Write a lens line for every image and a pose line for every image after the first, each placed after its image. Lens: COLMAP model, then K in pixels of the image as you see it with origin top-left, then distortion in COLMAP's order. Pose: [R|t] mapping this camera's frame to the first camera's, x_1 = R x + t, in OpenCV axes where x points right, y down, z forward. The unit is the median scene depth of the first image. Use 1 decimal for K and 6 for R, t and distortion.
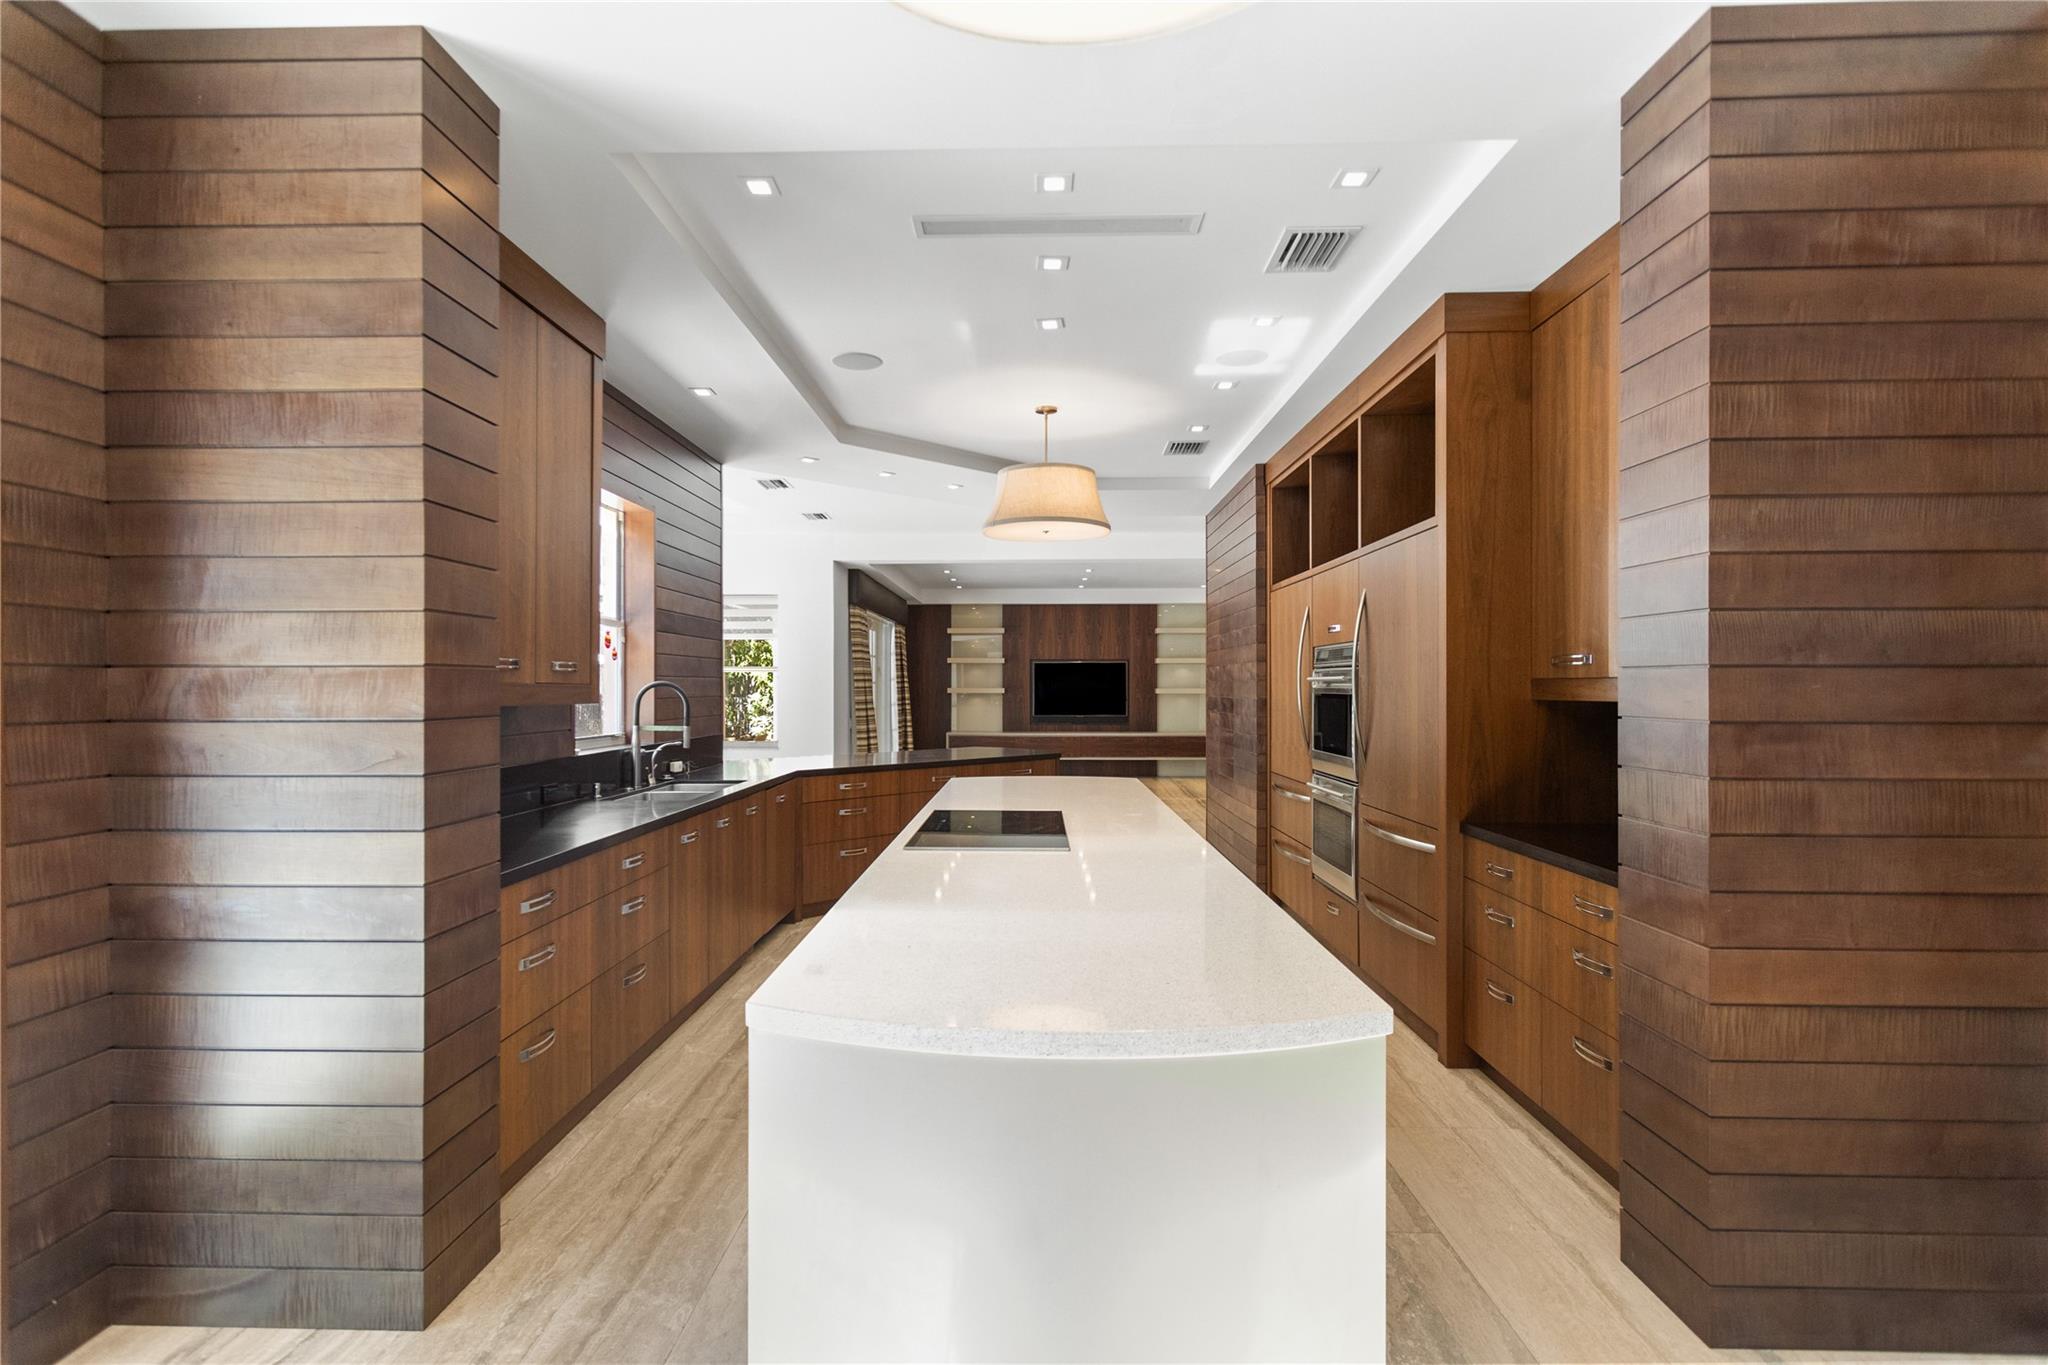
lens RADIAL K [[989.7, 0, 1012.3], [0, 989.7, 681.4], [0, 0, 1]] dist [0.001578, 0.000591]
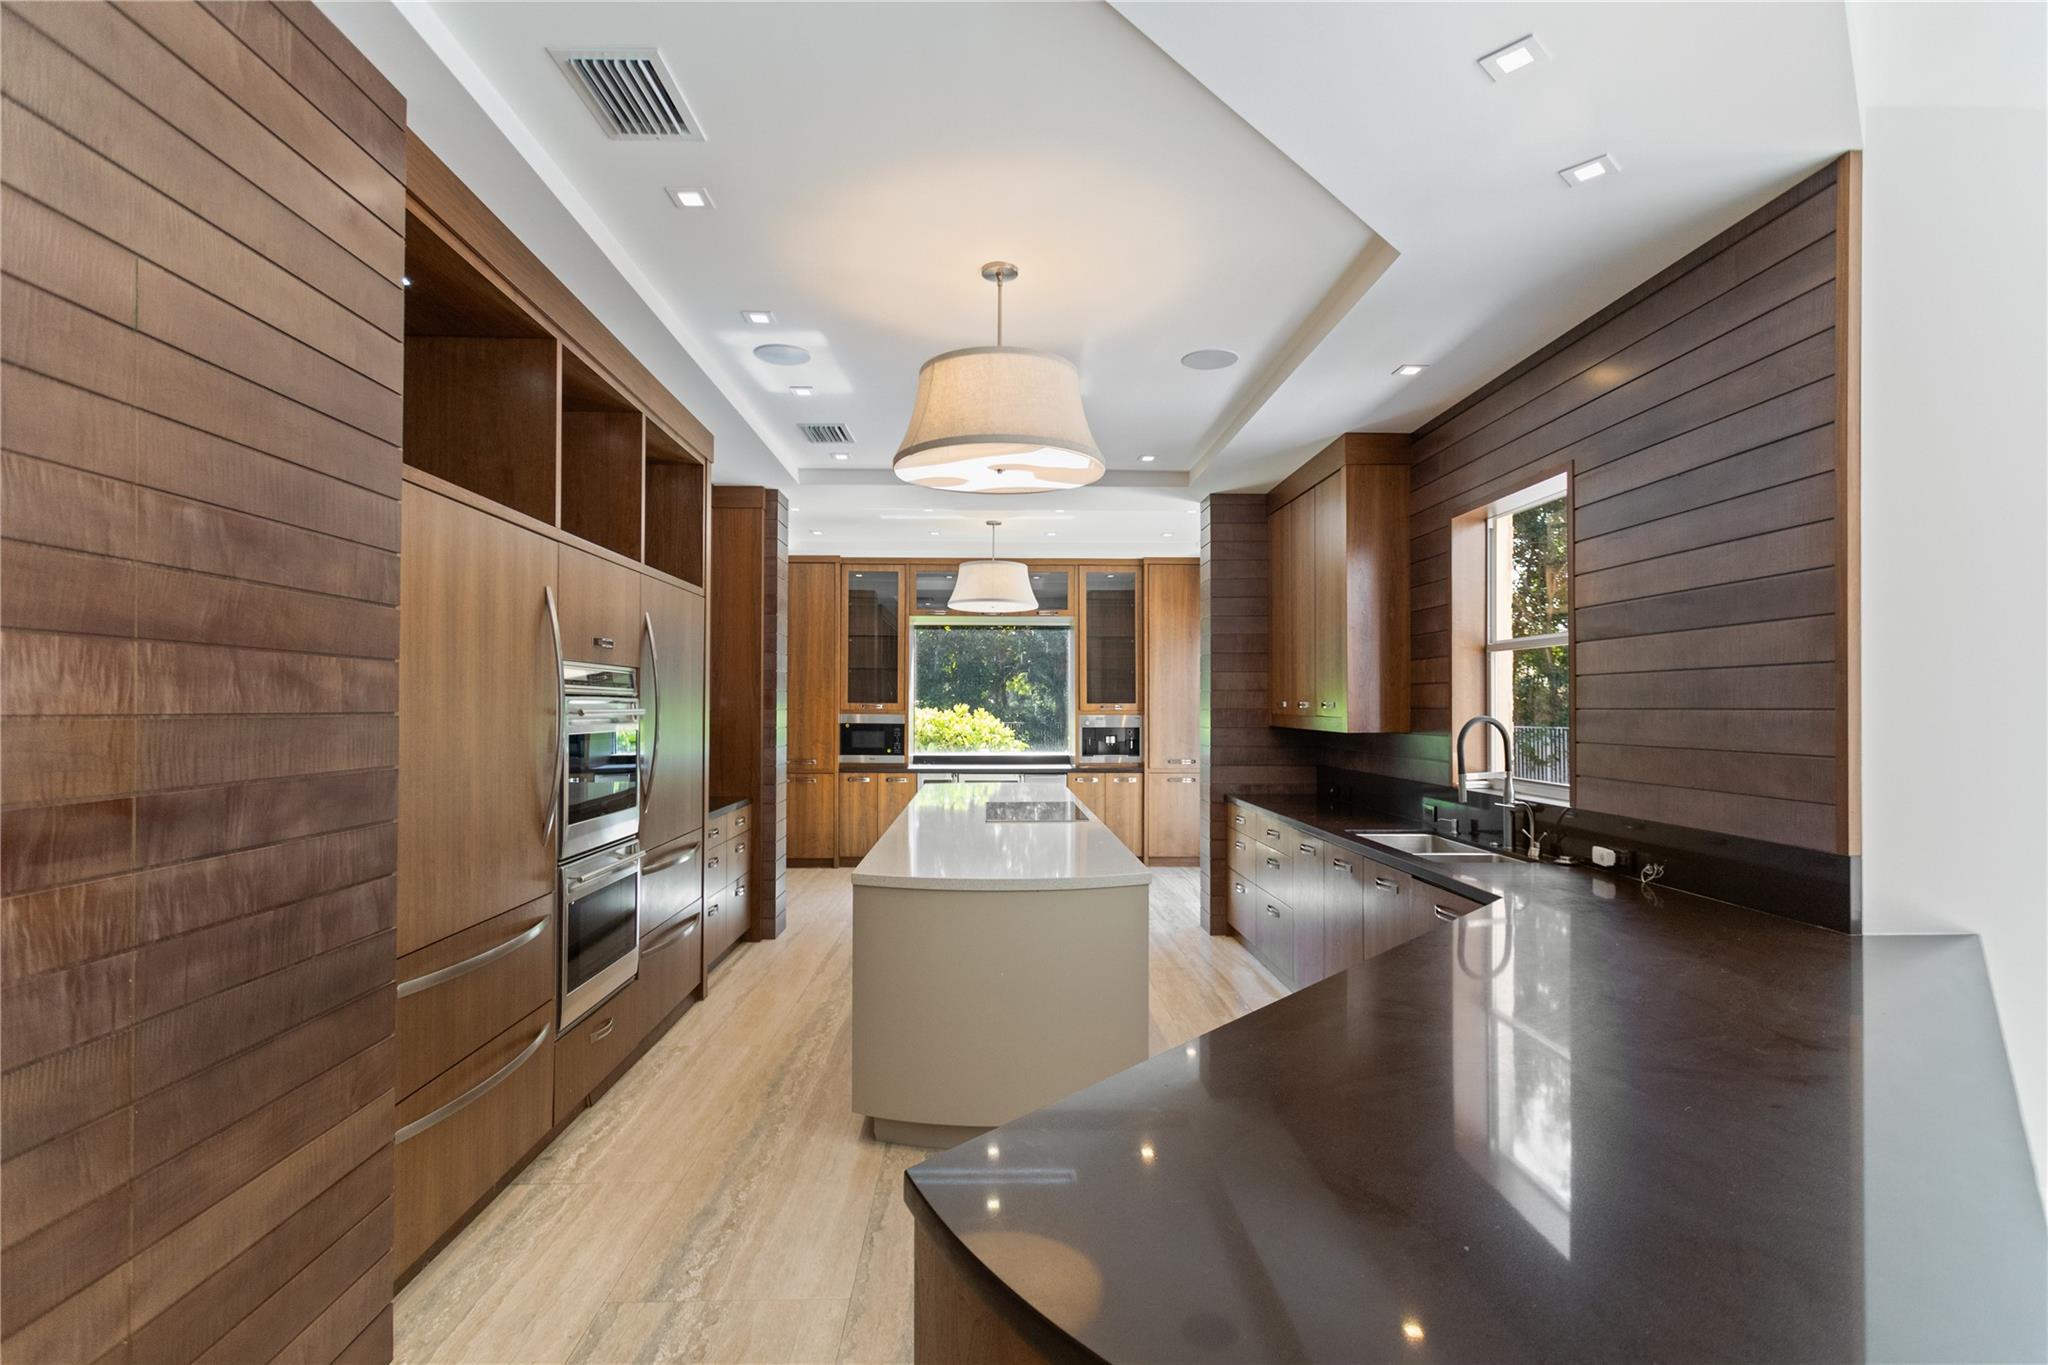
lens RADIAL K [[971.6, 0, 1008.8], [0, 971.6, 694.0], [0, 0, 1]] dist [0.005303, 0.000262]
pose [[-0.999026, -0.001449, -0.044107, 0.020443], [-0.000866, 0.999912, -0.013226, -0.001796], [0.044122, -0.013174, -0.998939, 0.572546]]
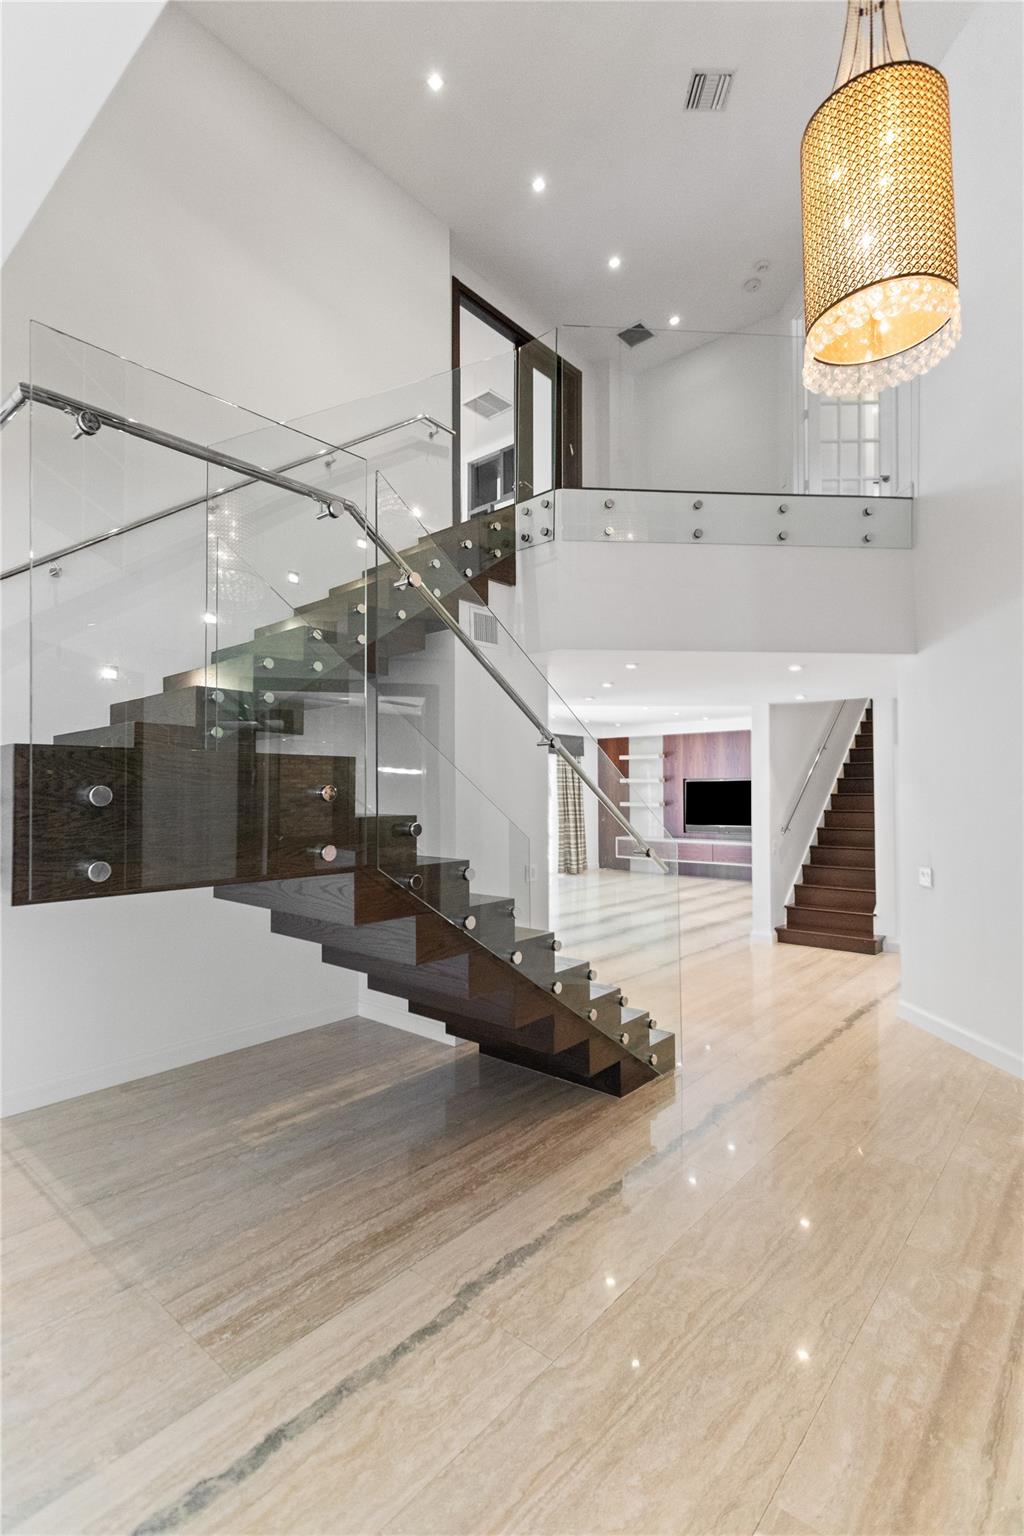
lens RADIAL K [[728.7, 0, 515.4], [0, 728.7, 775.8], [0, 0, 1]] dist [0.005303, 0.000262]
pose [[0.770925, -0.014385, -0.636763, 0.429792], [0.001752, 0.999789, -0.020465, -0.008319], [0.636923, 0.014661, 0.770788, 0.181632]]
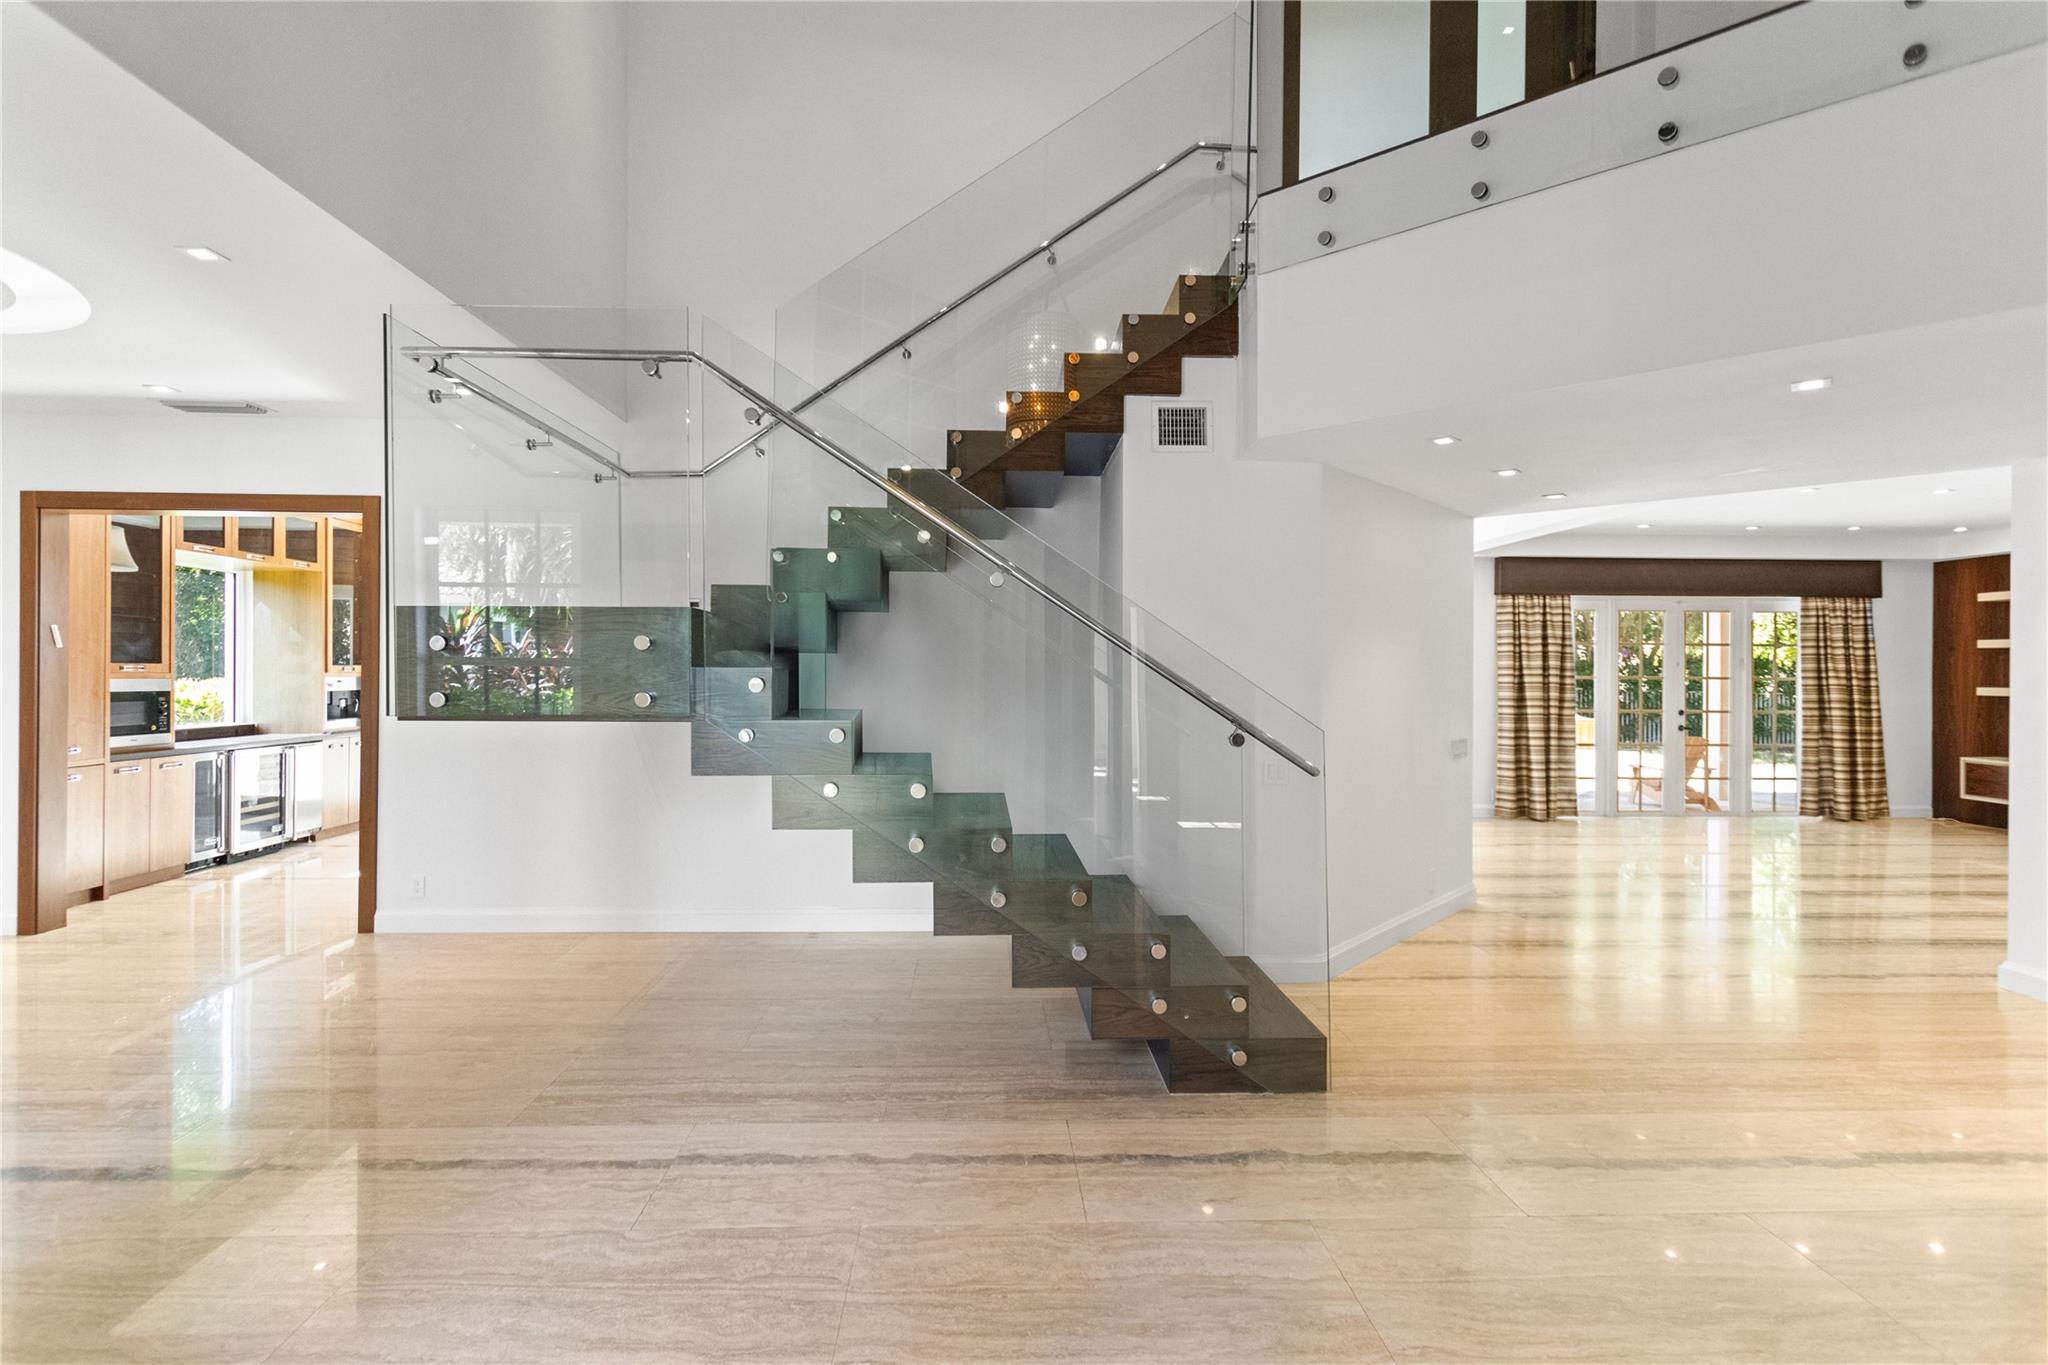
lens RADIAL K [[975.4, 0, 1013.2], [0, 975.4, 672.4], [0, 0, 1]] dist [0.000489, 0.000604]
pose [[0.054345, 0.002433, -0.998519, 0.521300], [-0.003116, 0.999993, 0.002267, -0.002224], [0.998517, 0.002989, 0.054352, 0.346254]]
